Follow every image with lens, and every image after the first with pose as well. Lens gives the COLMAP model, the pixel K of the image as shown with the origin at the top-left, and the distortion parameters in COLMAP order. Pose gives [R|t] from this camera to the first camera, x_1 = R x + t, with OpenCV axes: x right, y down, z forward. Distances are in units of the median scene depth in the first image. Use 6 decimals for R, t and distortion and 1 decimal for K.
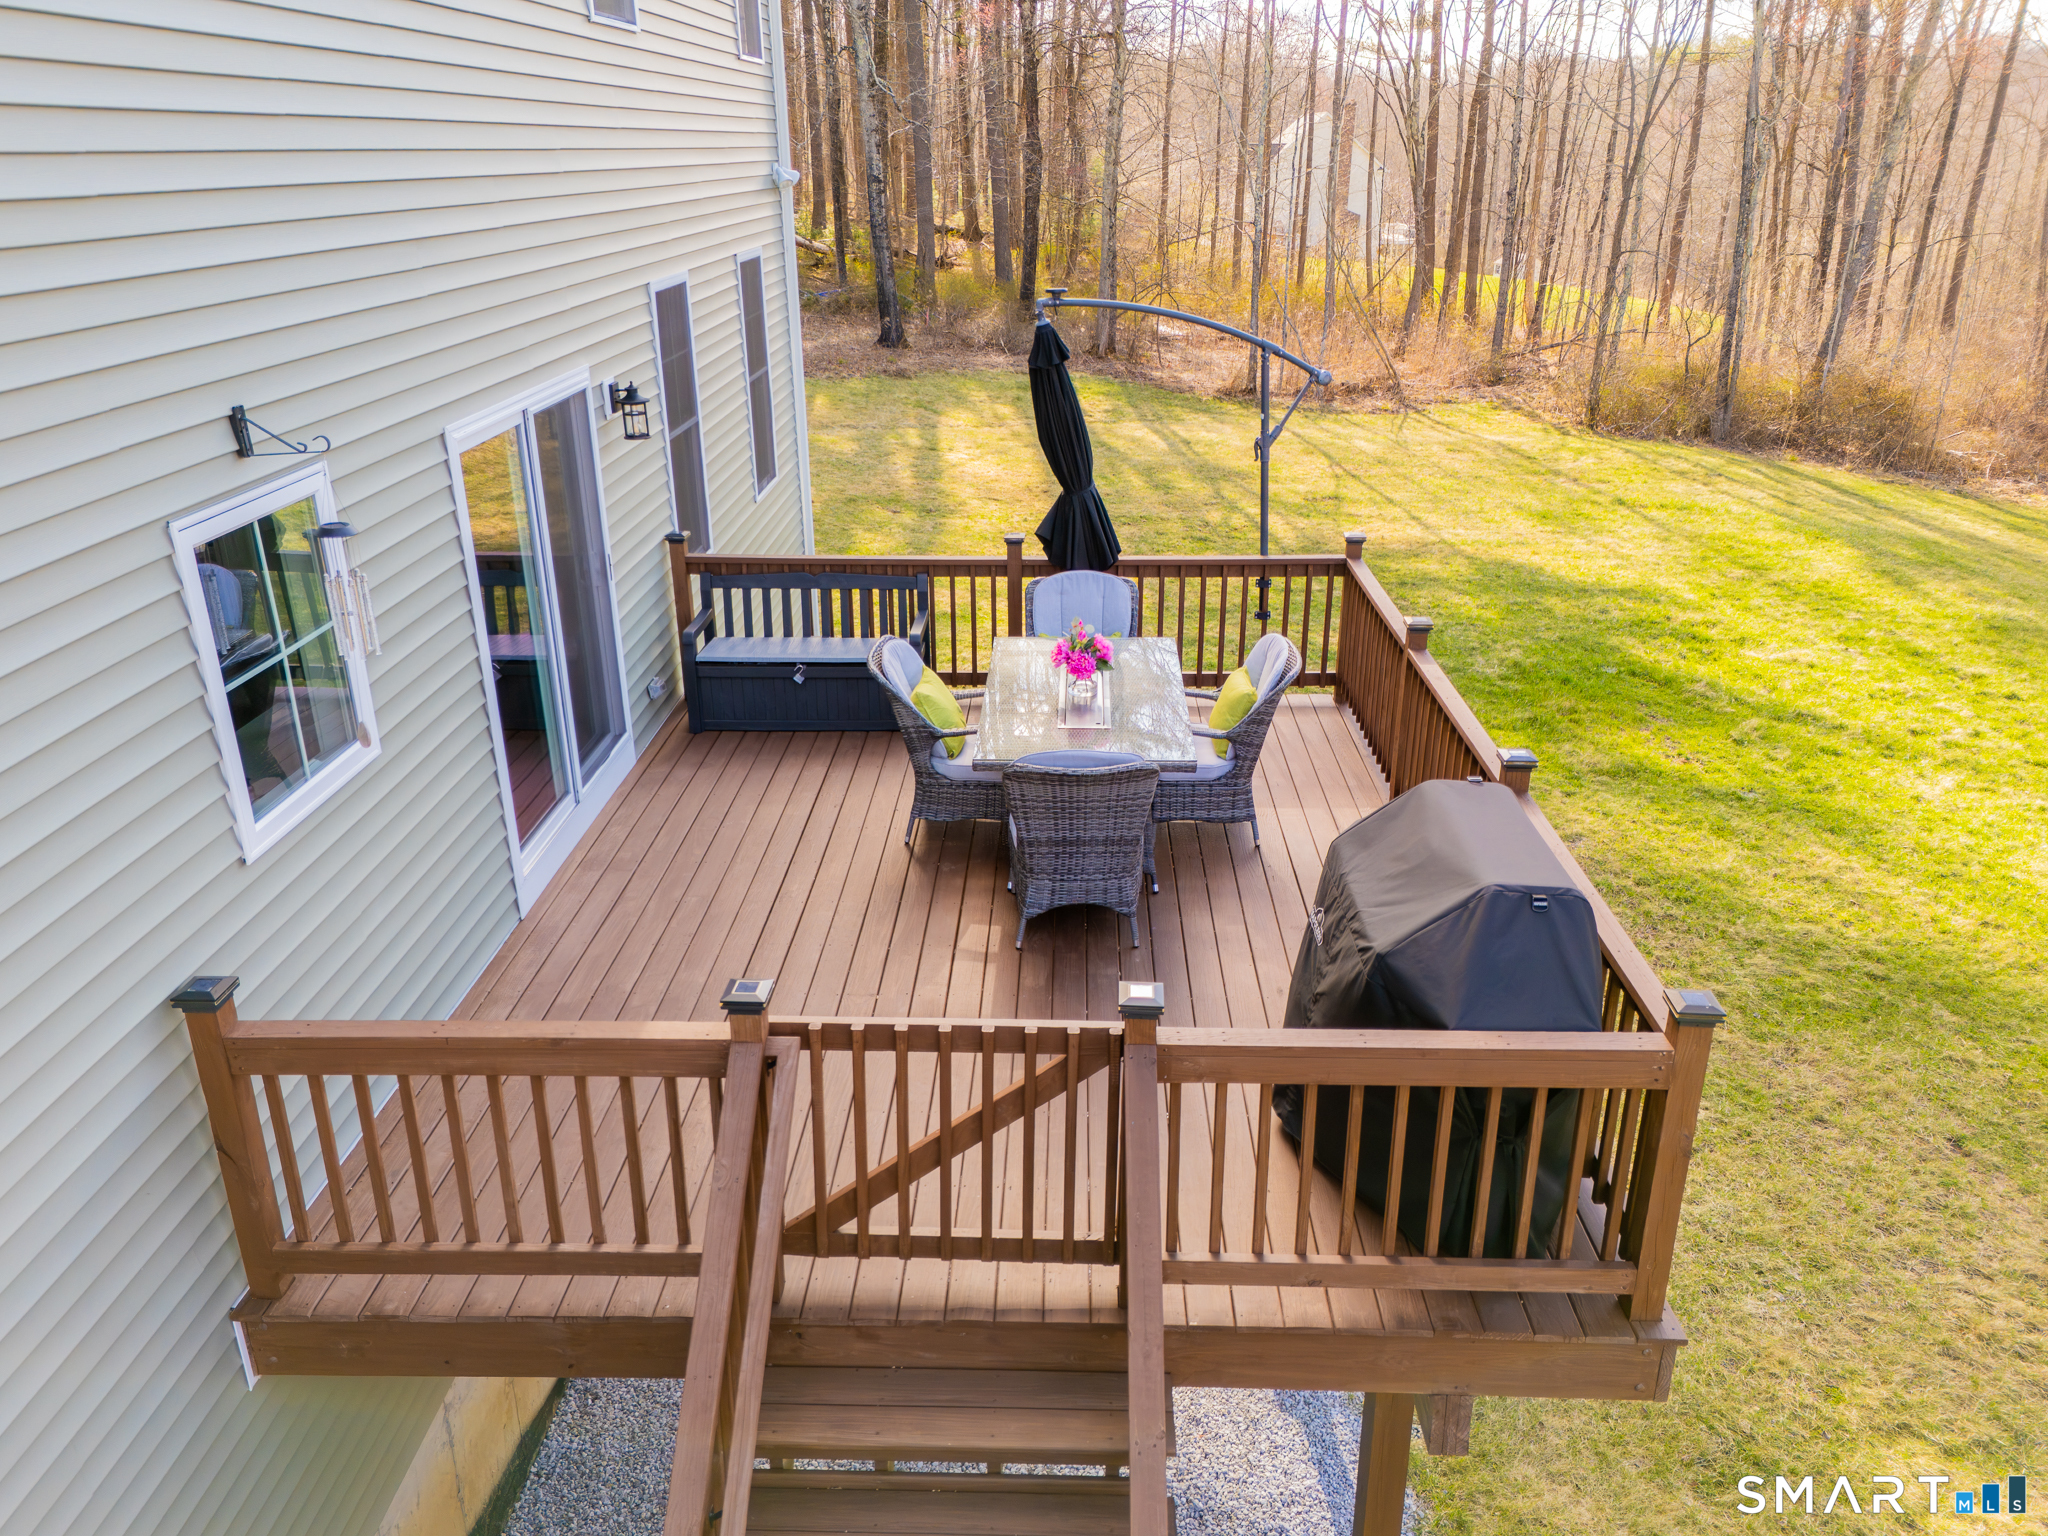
lens RADIAL K [[1518.4, 0, 1039.1], [0, 1518.4, 768.4], [0, 0, 1]] dist [0.078525, -0.031364]
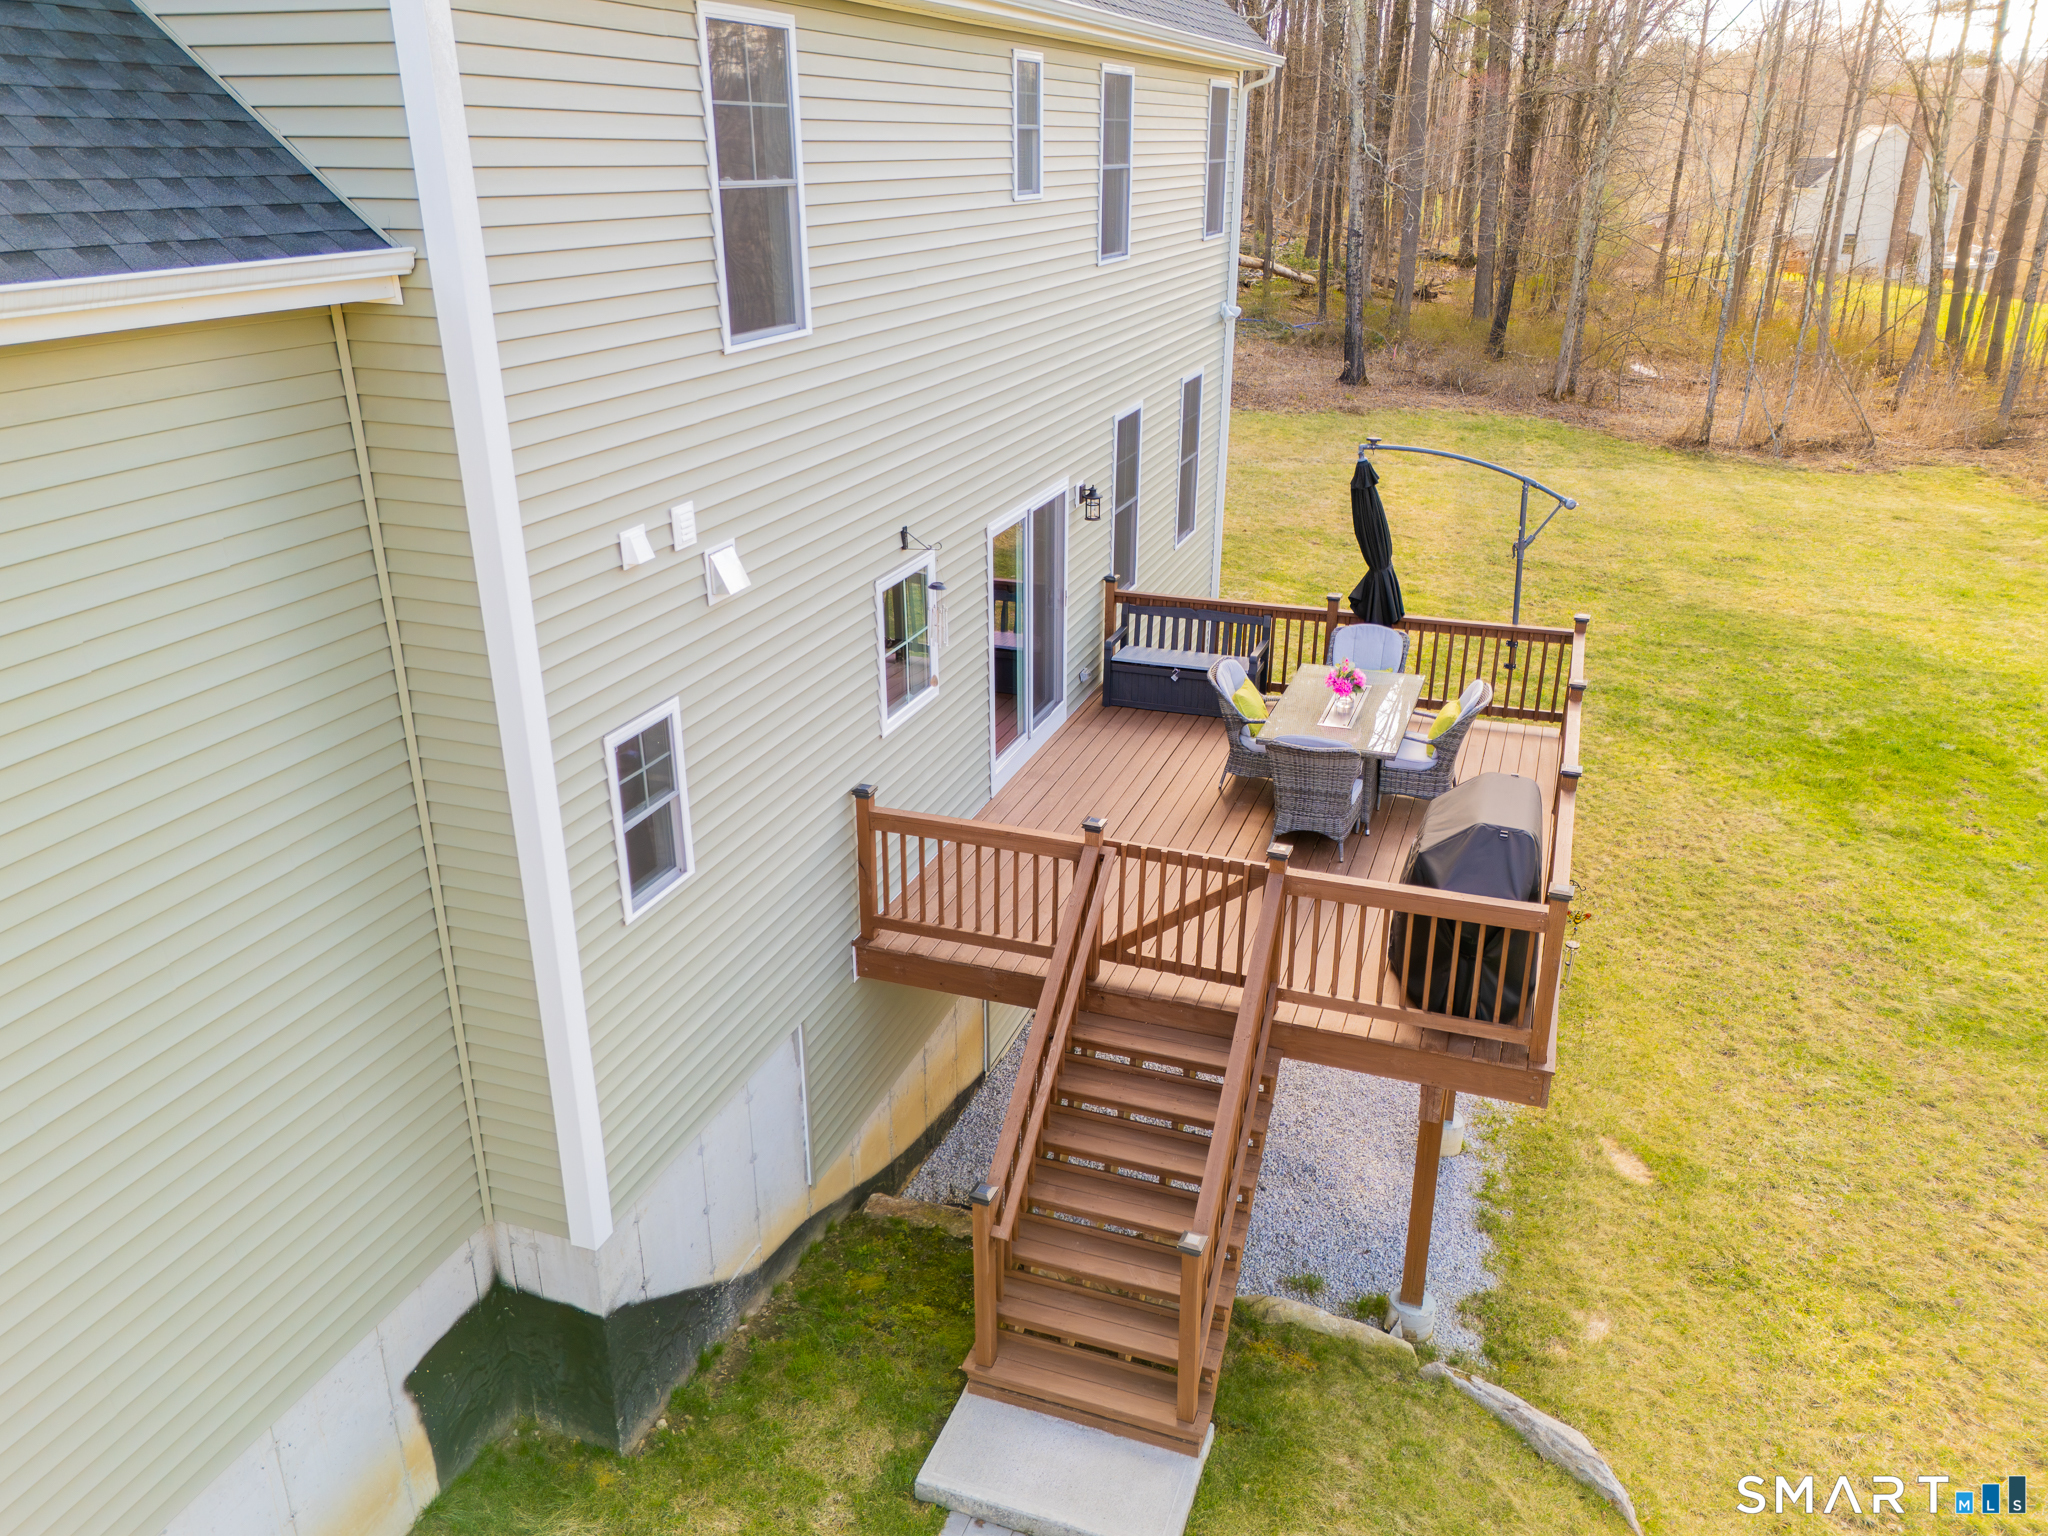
lens RADIAL K [[1518.4, 0, 1020.1], [0, 1518.4, 766.0], [0, 0, 1]] dist [0.078525, -0.031364]
pose [[0.948185, 0.120887, -0.293823, 0.177741], [-0.121257, 0.992475, 0.017030, 0.025120], [0.293671, 0.019480, 0.955708, -0.580997]]
